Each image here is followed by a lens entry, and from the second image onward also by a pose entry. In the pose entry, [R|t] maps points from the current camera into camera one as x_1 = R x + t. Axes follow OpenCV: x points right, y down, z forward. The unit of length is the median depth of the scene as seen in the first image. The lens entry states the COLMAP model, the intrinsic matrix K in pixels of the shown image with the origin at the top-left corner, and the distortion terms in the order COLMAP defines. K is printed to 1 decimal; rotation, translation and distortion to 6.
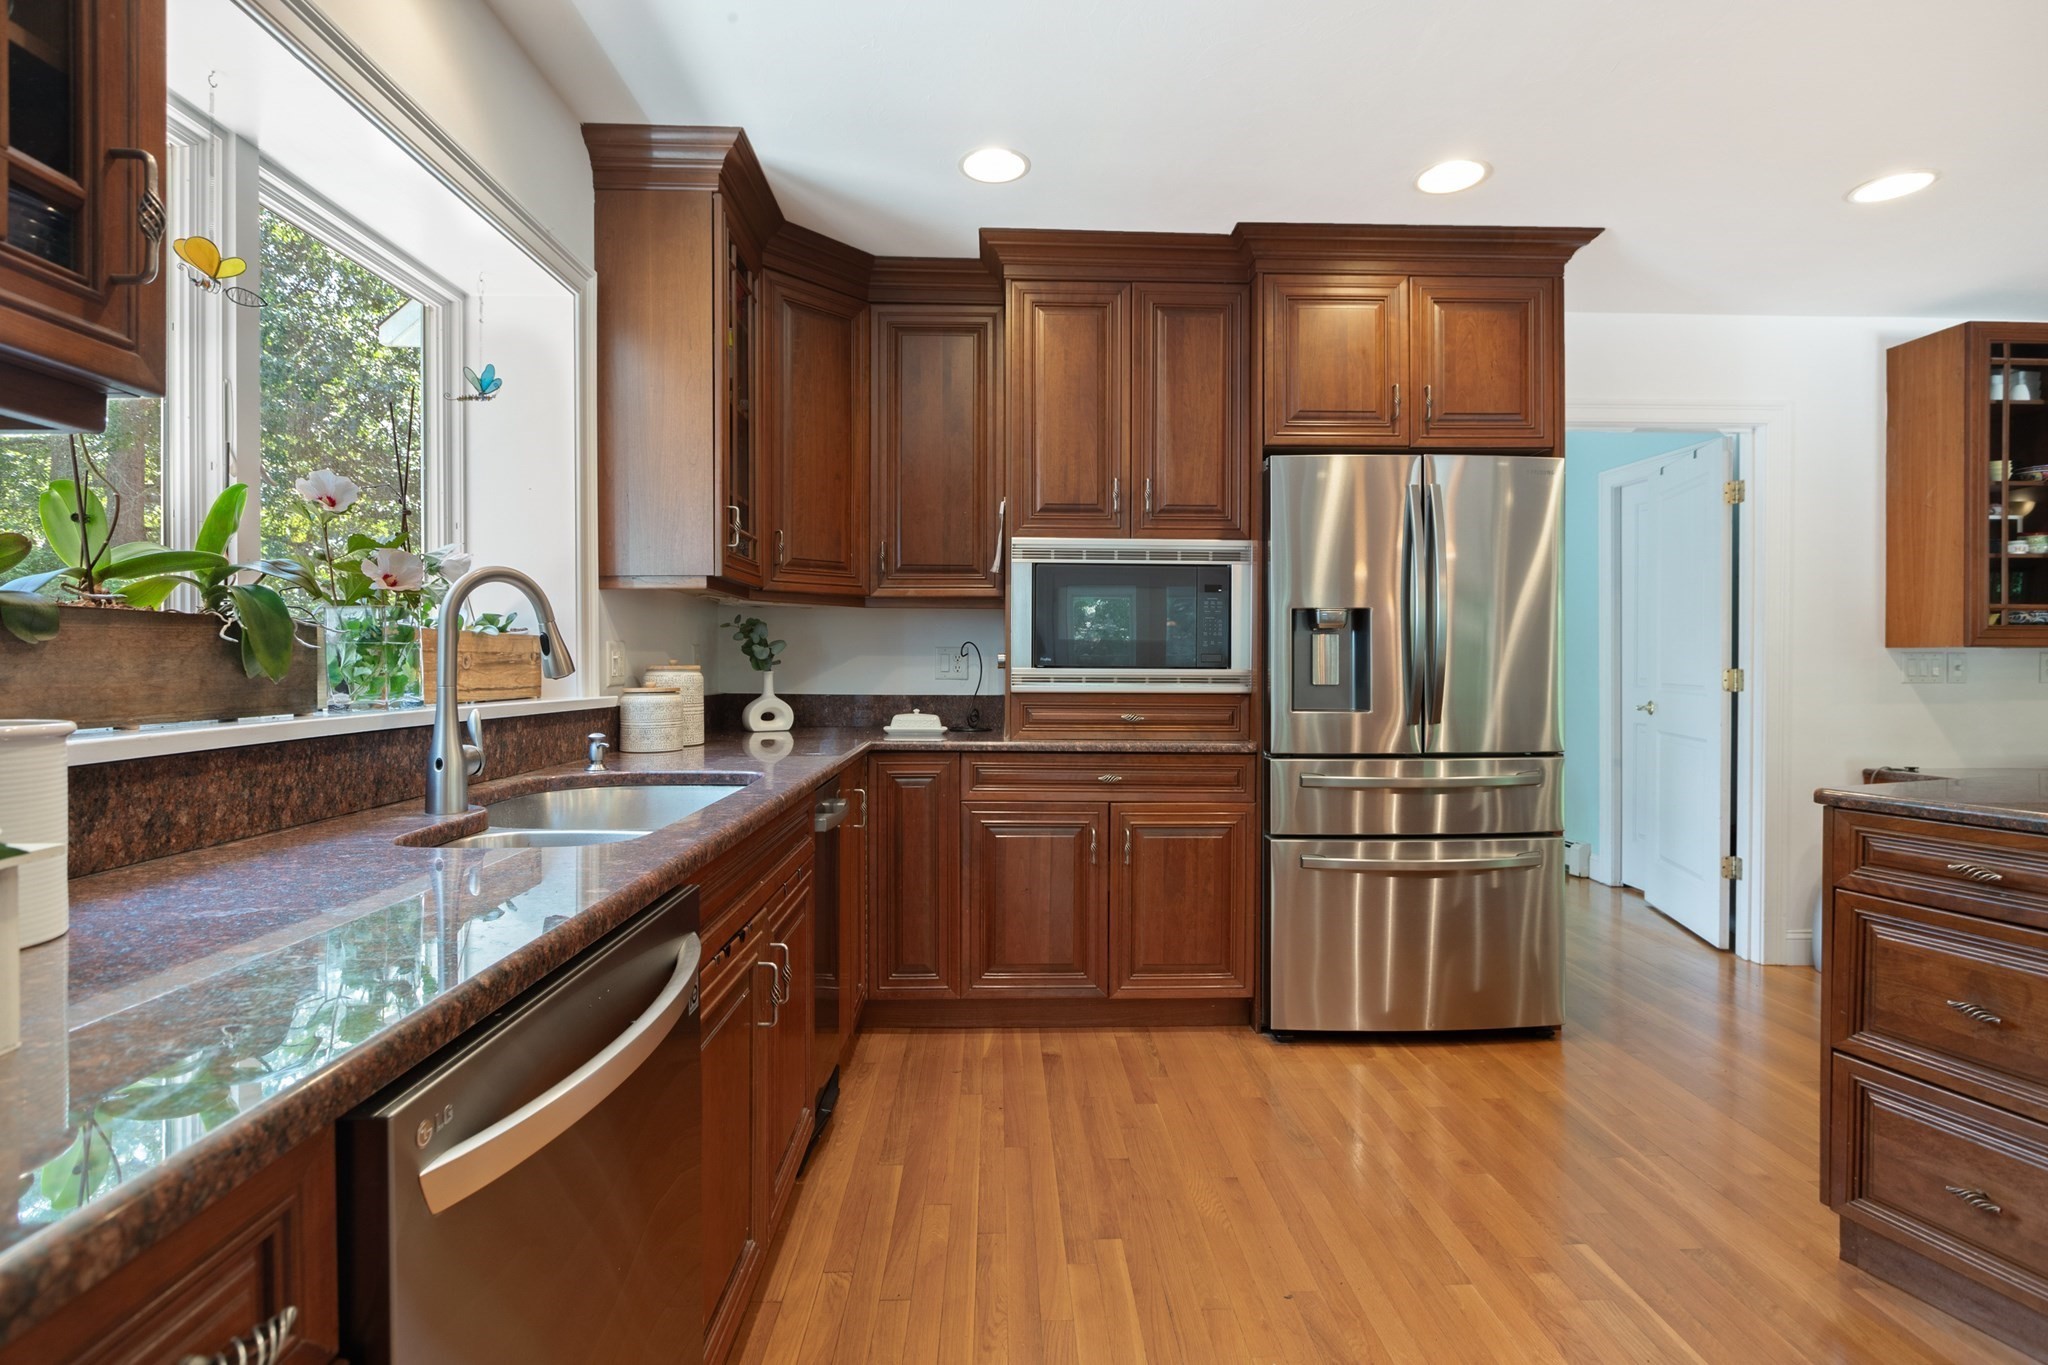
lens RADIAL K [[995.2, 0, 1019.2], [0, 995.2, 668.9], [0, 0, 1]] dist [0.002359, 0.000205]
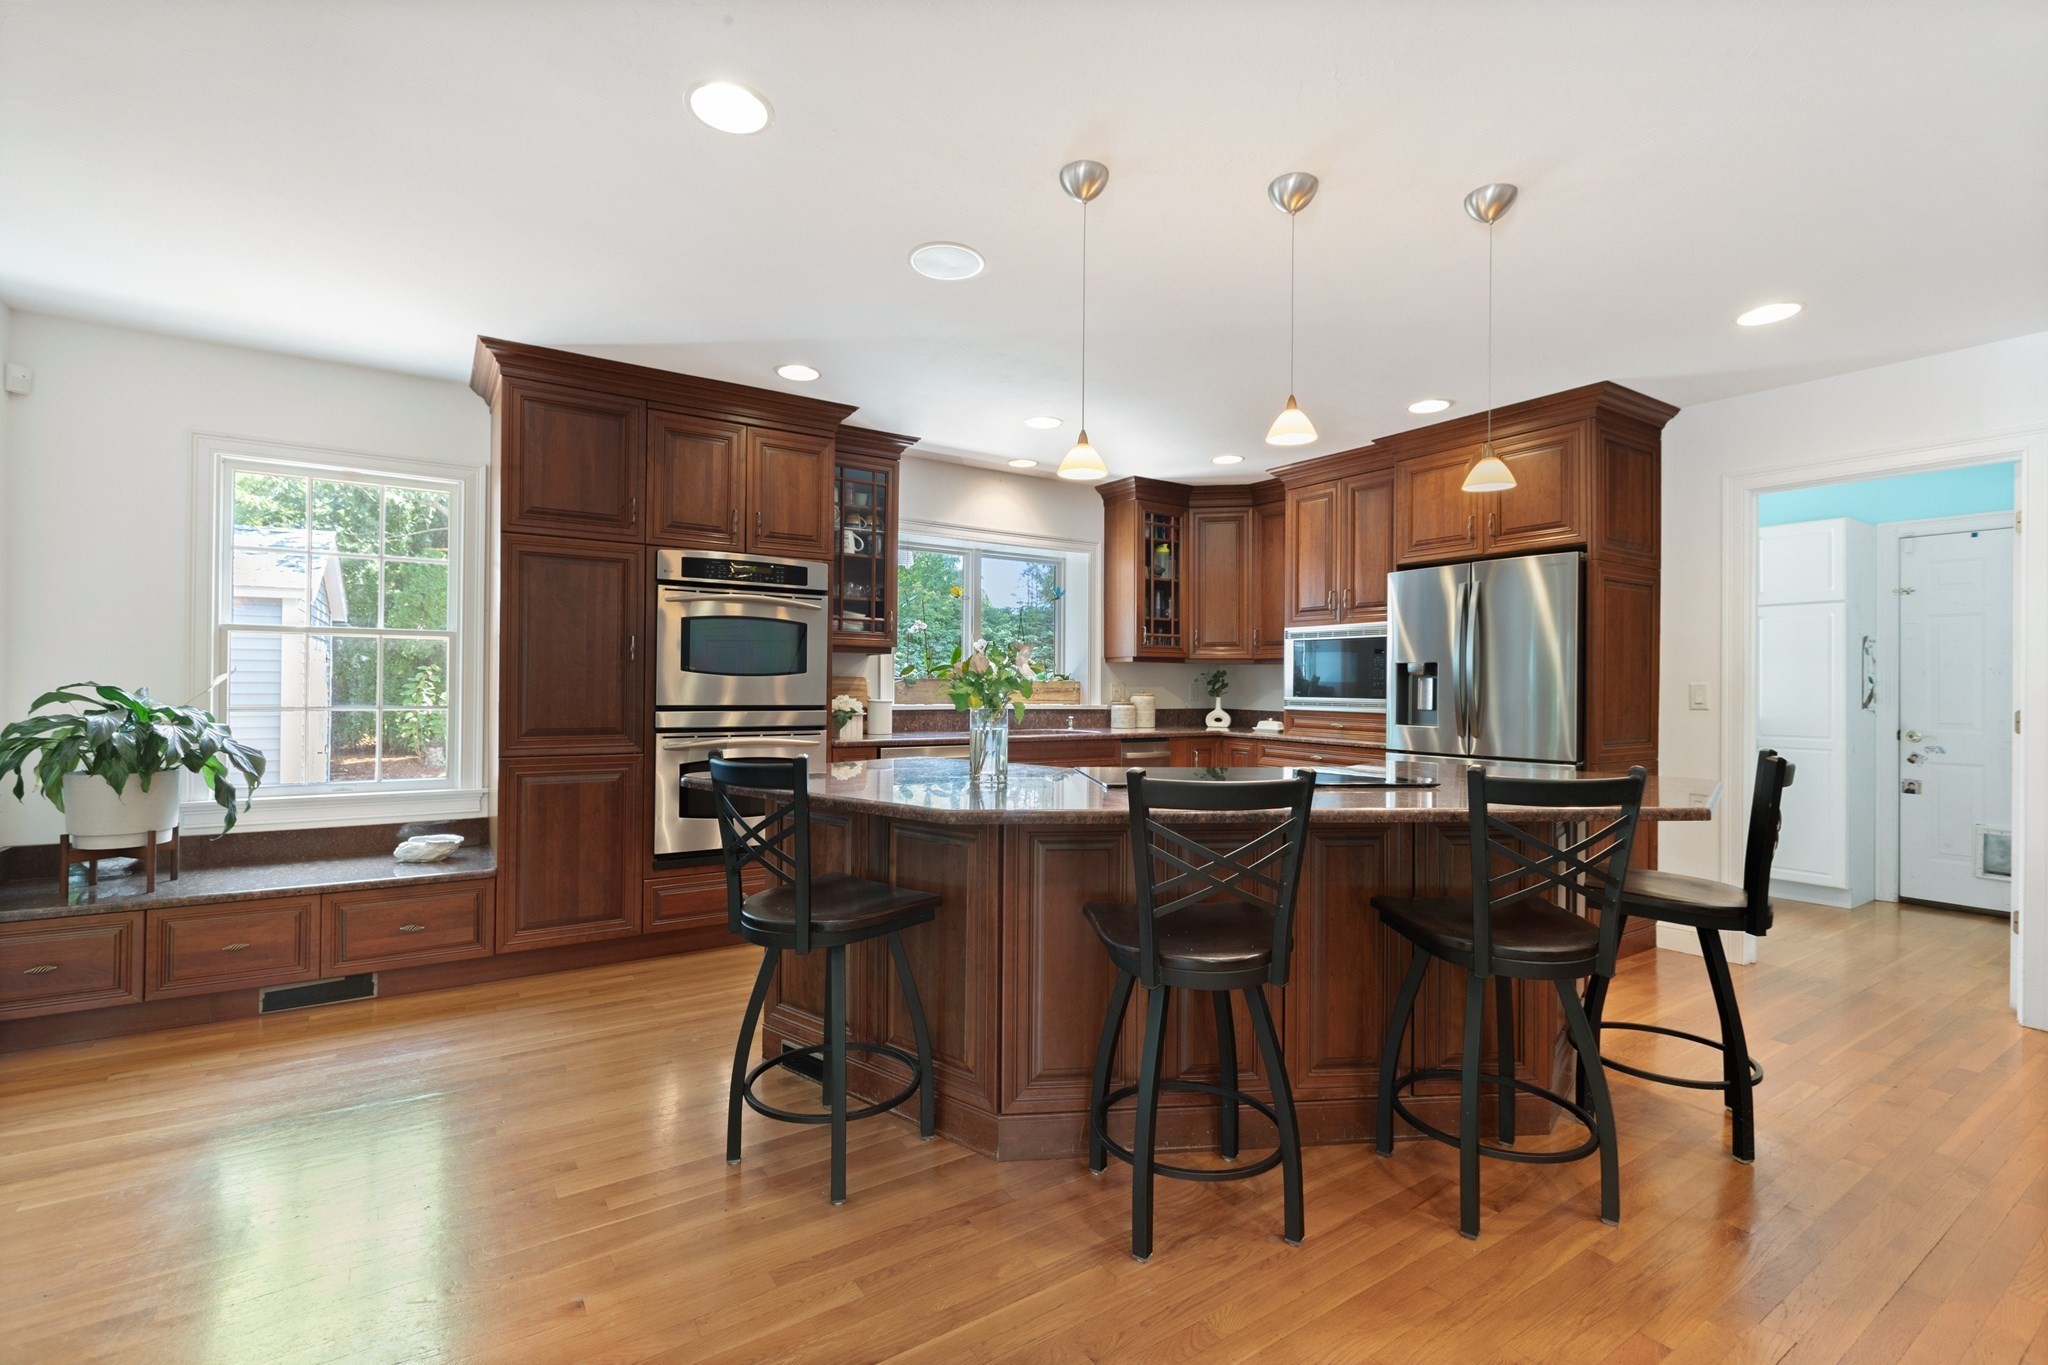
lens RADIAL K [[923.7, 0, 1023.1], [0, 923.7, 687.6], [0, 0, 1]] dist [0.000887, 0.000172]
pose [[0.536767, 0.003529, -0.843723, 1.198683], [-0.013496, 0.999899, -0.004404, -0.003575], [0.843623, 0.013751, 0.536760, -0.354406]]
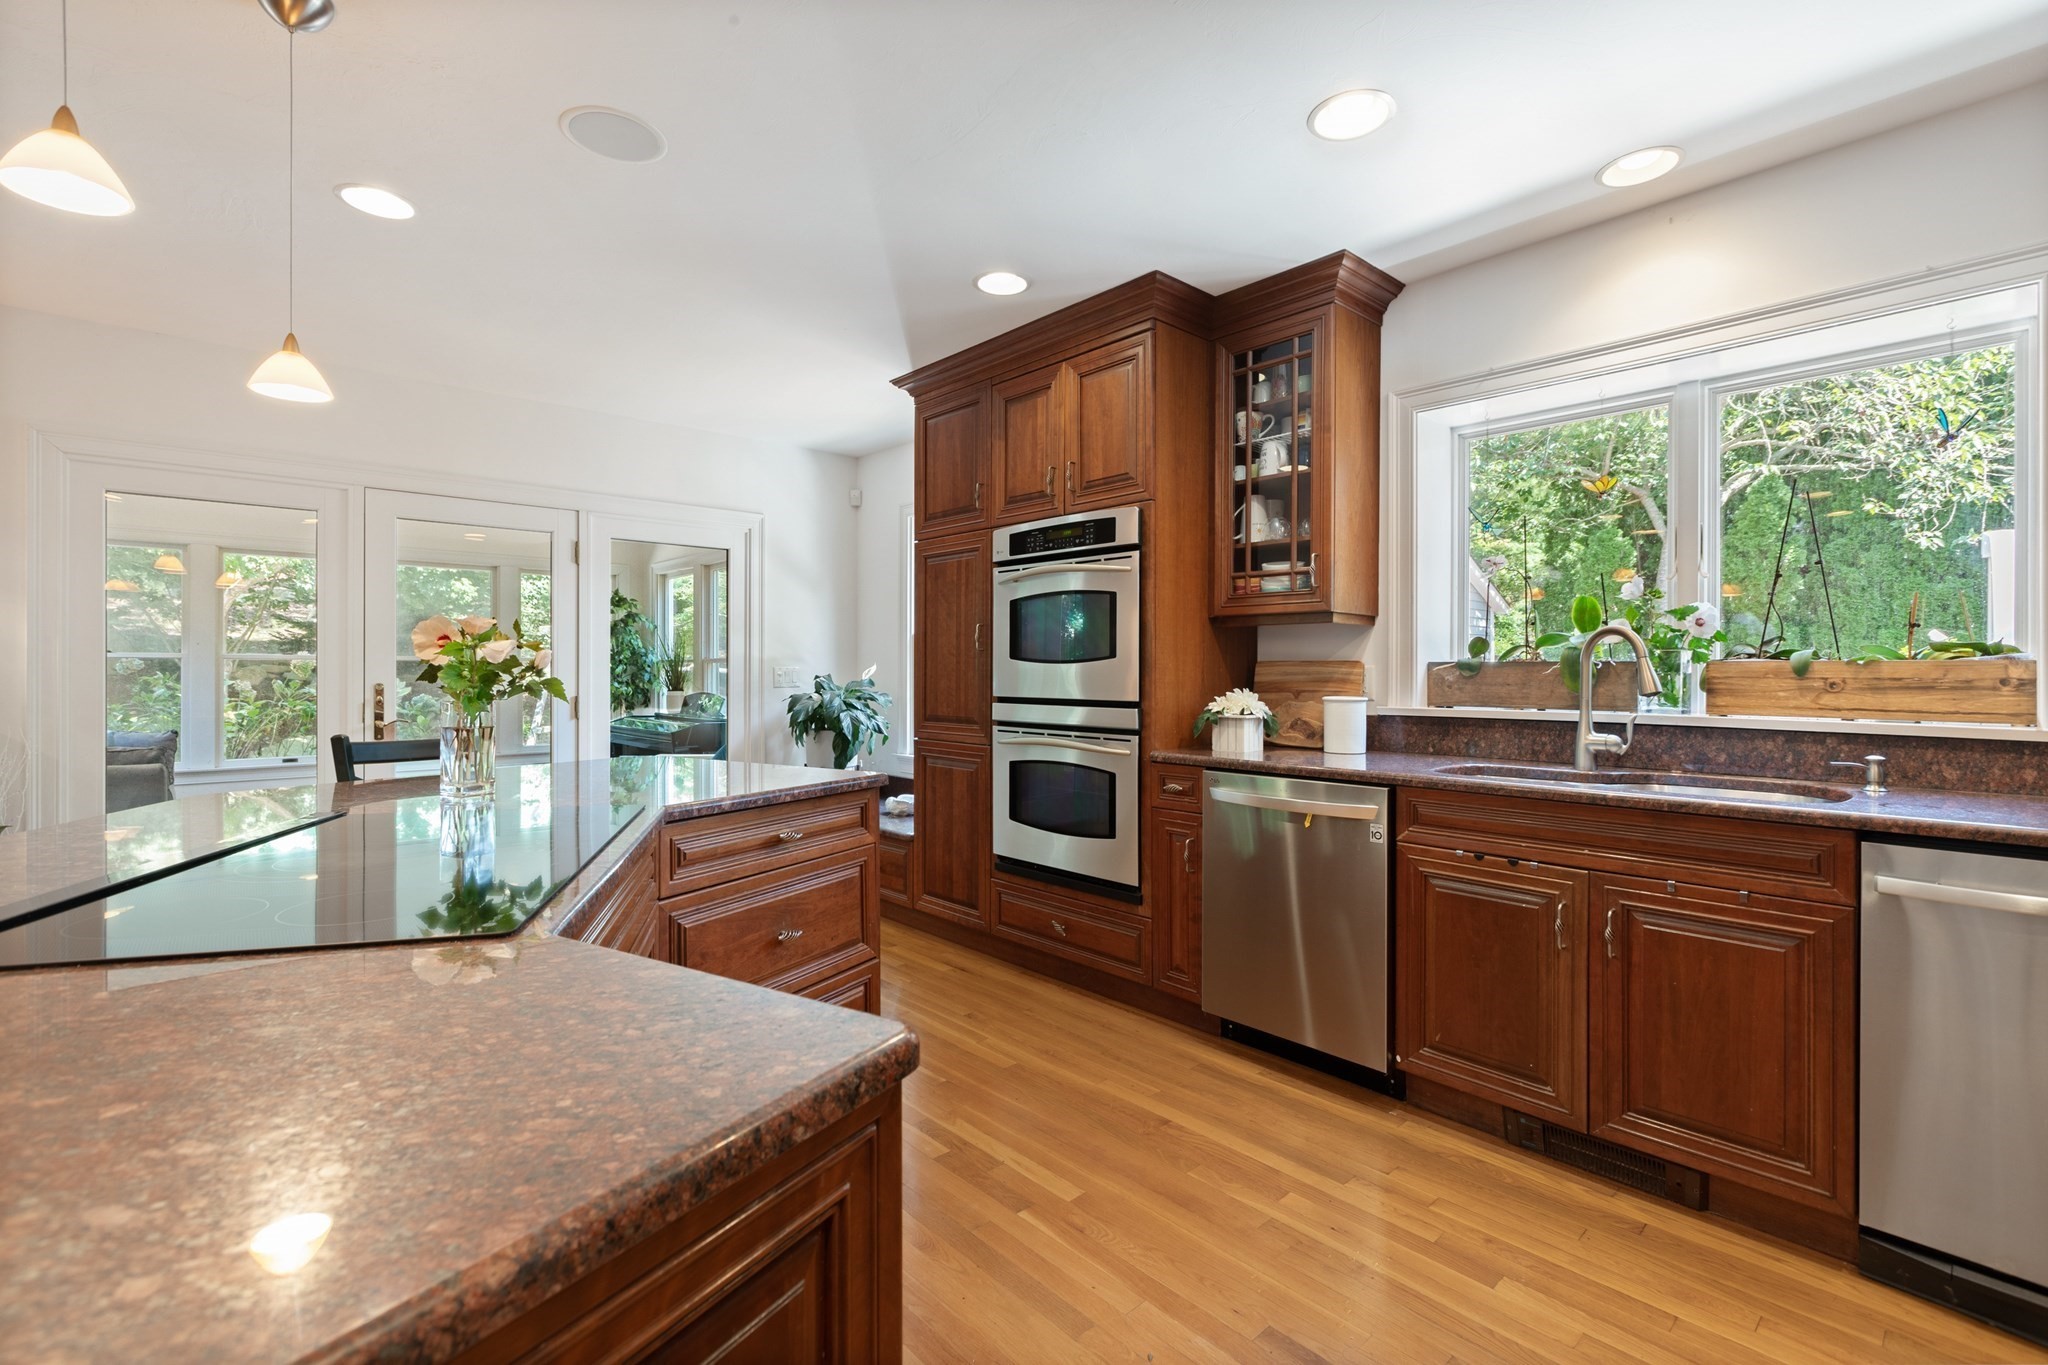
lens RADIAL K [[898.4, 0, 1026.3], [0, 898.4, 675.1], [0, 0, 1]] dist [-0.006010, -0.000346]
pose [[-0.755392, 0.000828, -0.655273, 0.605497], [-0.007669, 0.999920, 0.010105, -0.017410], [0.655228, 0.012658, -0.755325, 0.782886]]
